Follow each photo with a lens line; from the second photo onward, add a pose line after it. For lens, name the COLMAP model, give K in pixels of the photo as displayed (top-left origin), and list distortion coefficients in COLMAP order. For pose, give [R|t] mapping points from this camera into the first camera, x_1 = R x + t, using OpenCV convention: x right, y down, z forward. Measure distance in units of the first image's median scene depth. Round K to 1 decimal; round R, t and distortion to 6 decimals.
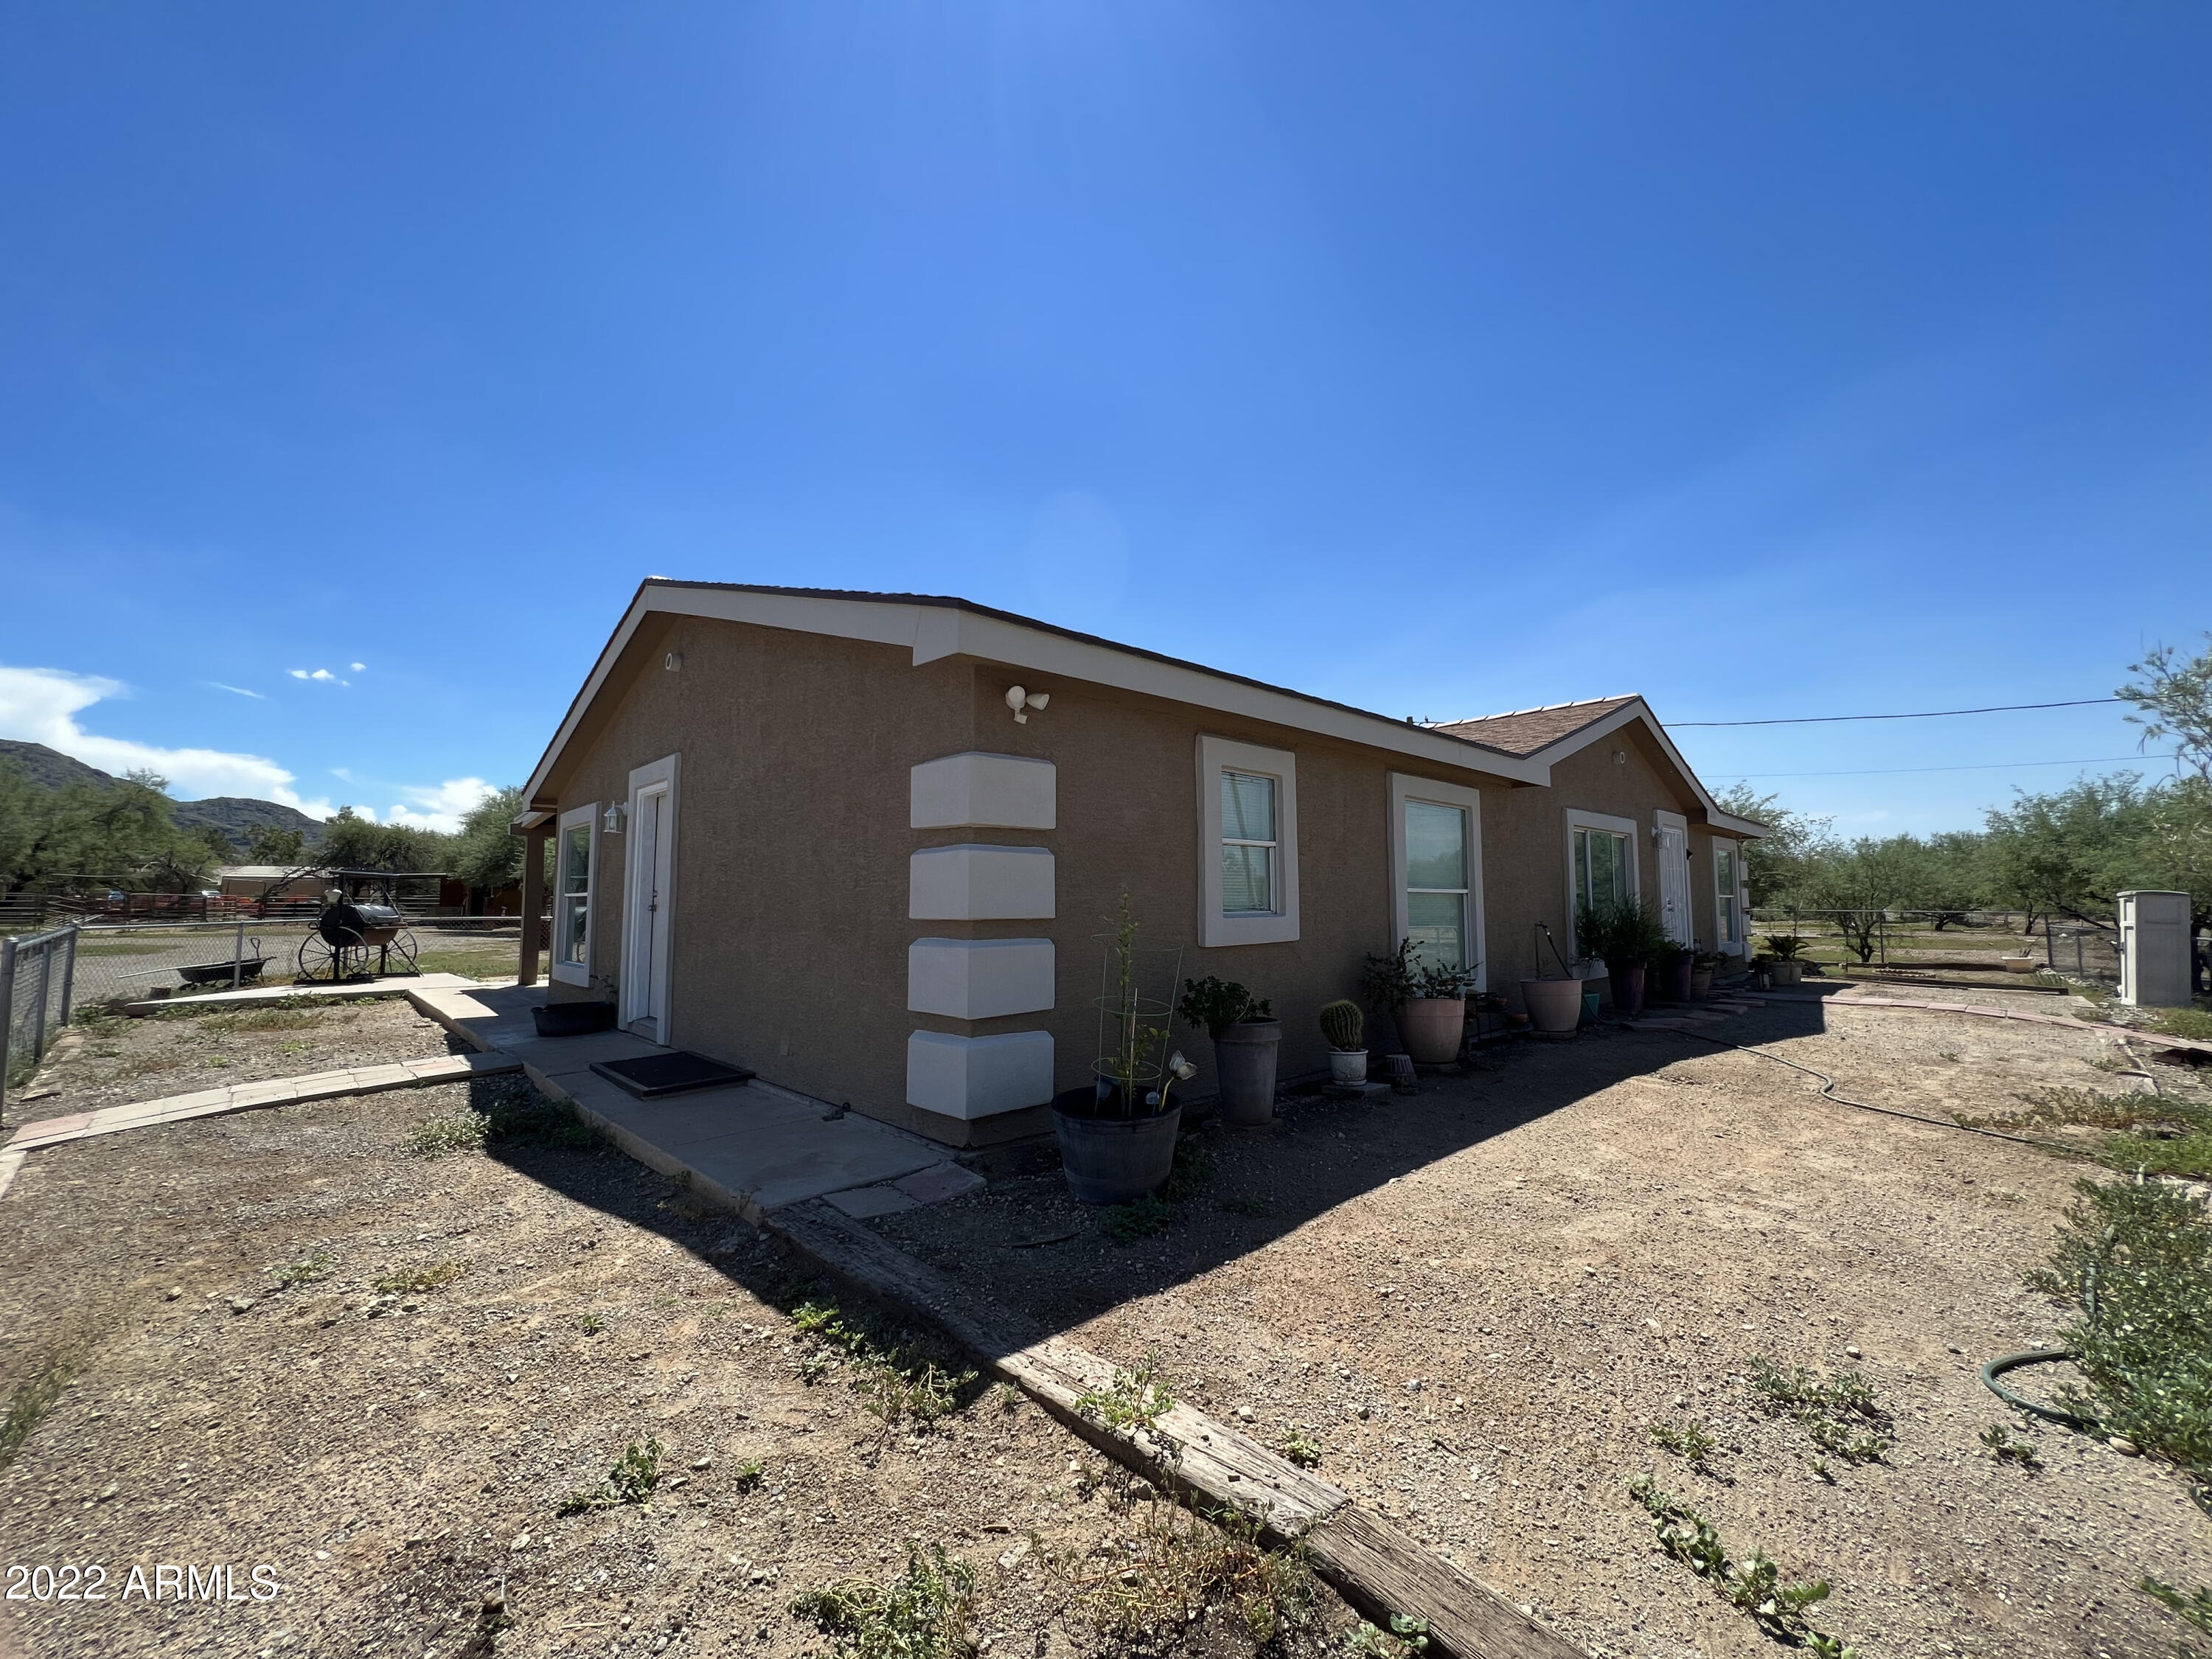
lens RADIAL K [[897.0, 0, 1104.4], [0, 897.0, 832.2], [0, 0, 1]] dist [-0.001261, 0.001136]
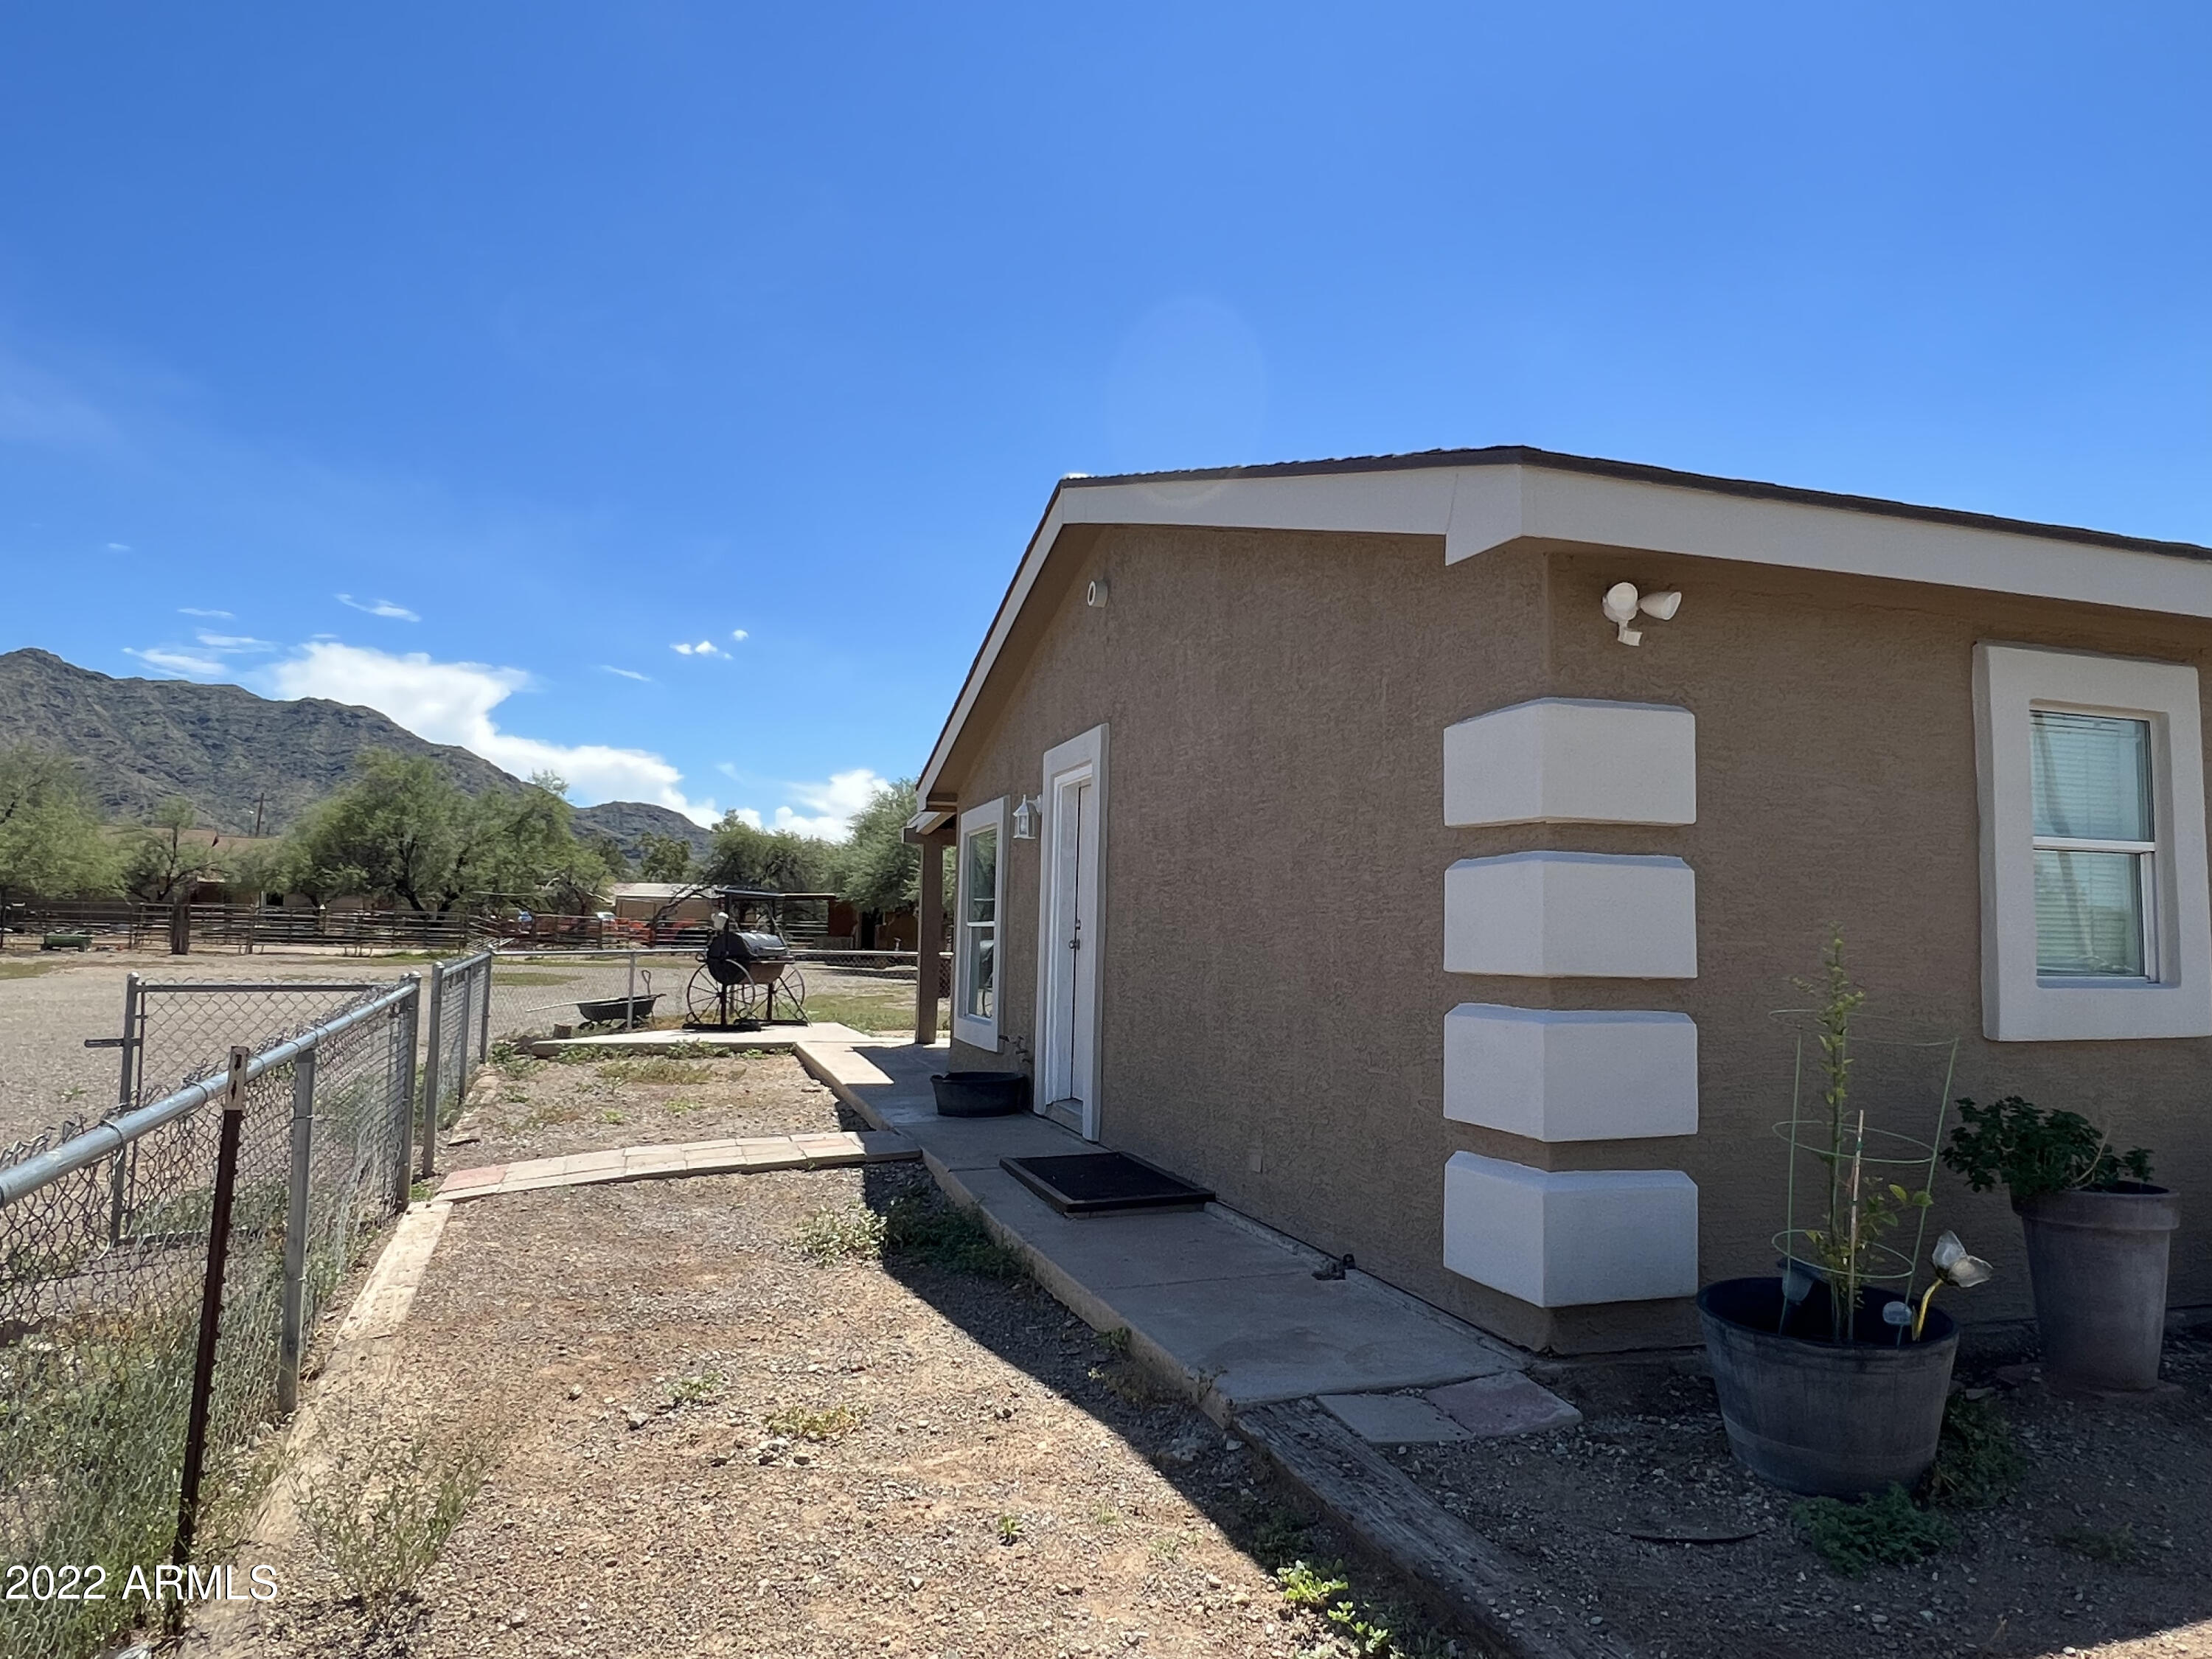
lens RADIAL K [[1407.6, 0, 1096.2], [0, 1407.6, 833.6], [0, 0, 1]] dist [0.006306, 0.001520]
pose [[0.900915, -0.012268, -0.433822, -0.009593], [0.012410, 0.999920, -0.002504, 0.000035], [0.433818, -0.003128, 0.900995, 0.013093]]
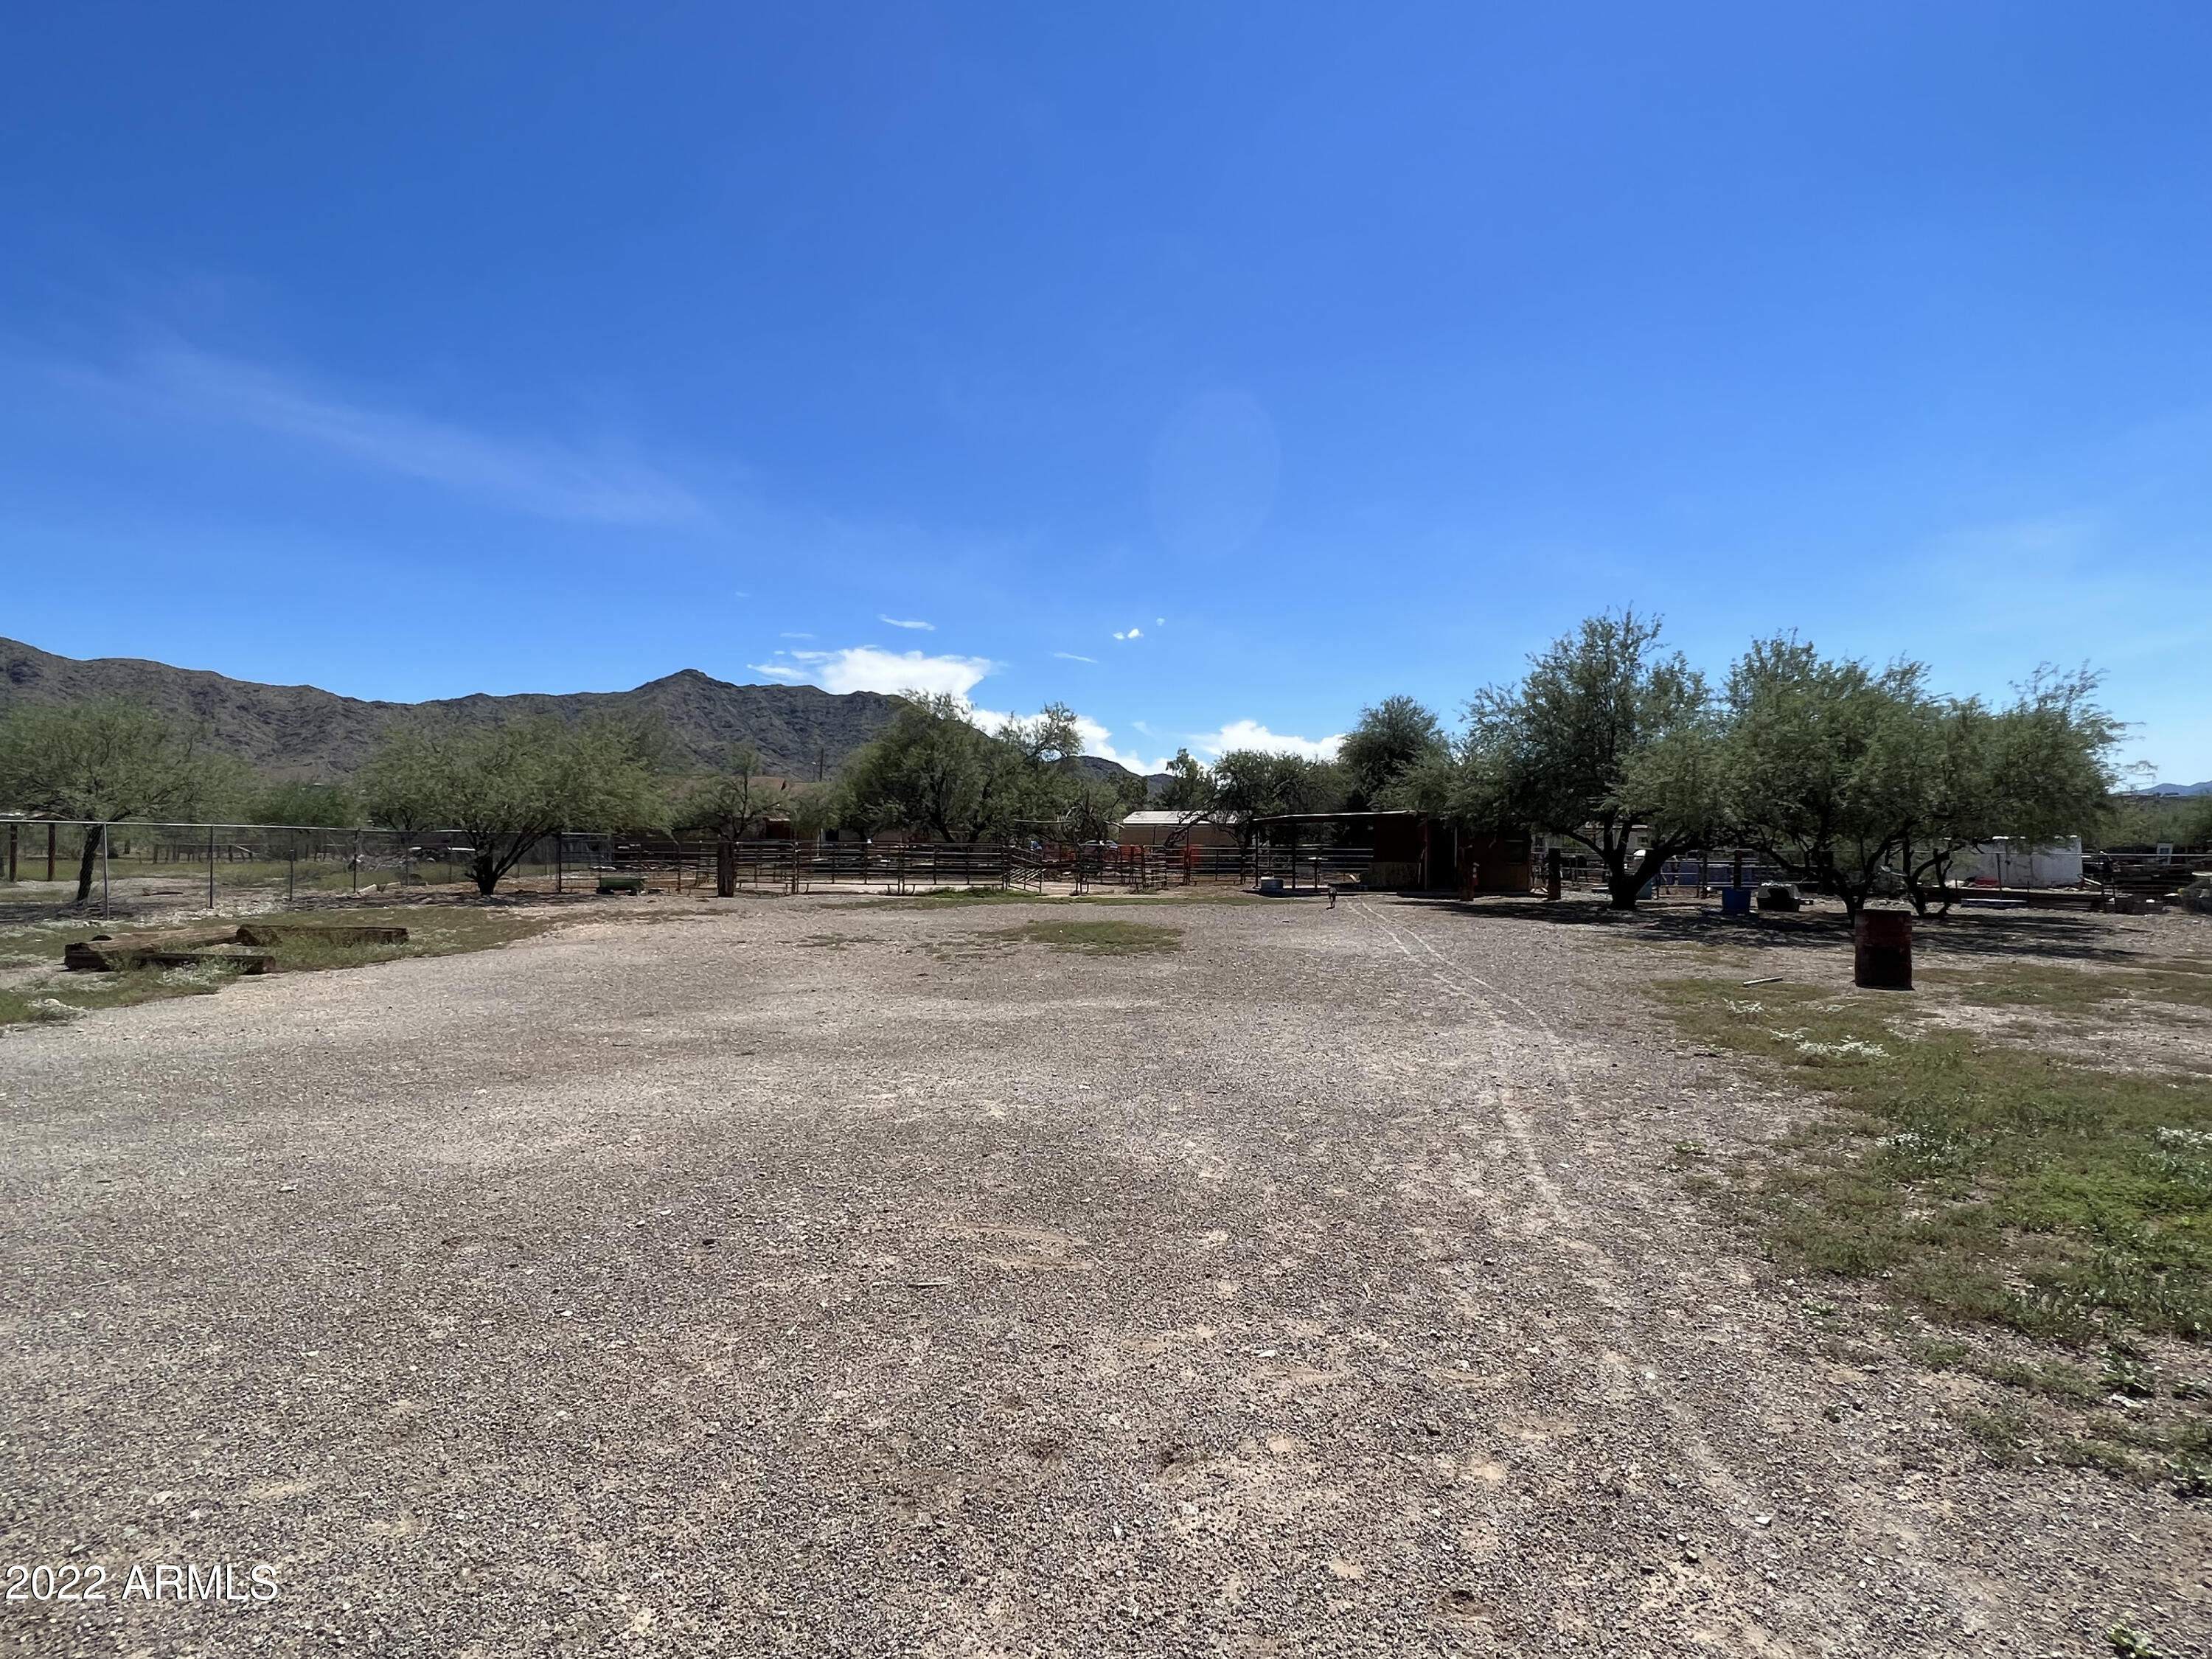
lens RADIAL K [[1080.1, 0, 1114.3], [0, 1080.1, 828.9], [0, 0, 1]] dist [0.000338, 0.000003]
pose [[0.743090, -0.013684, -0.669051, -0.768688], [0.053427, 0.997813, 0.038931, 0.037205], [0.667055, -0.064675, 0.742196, 0.576875]]
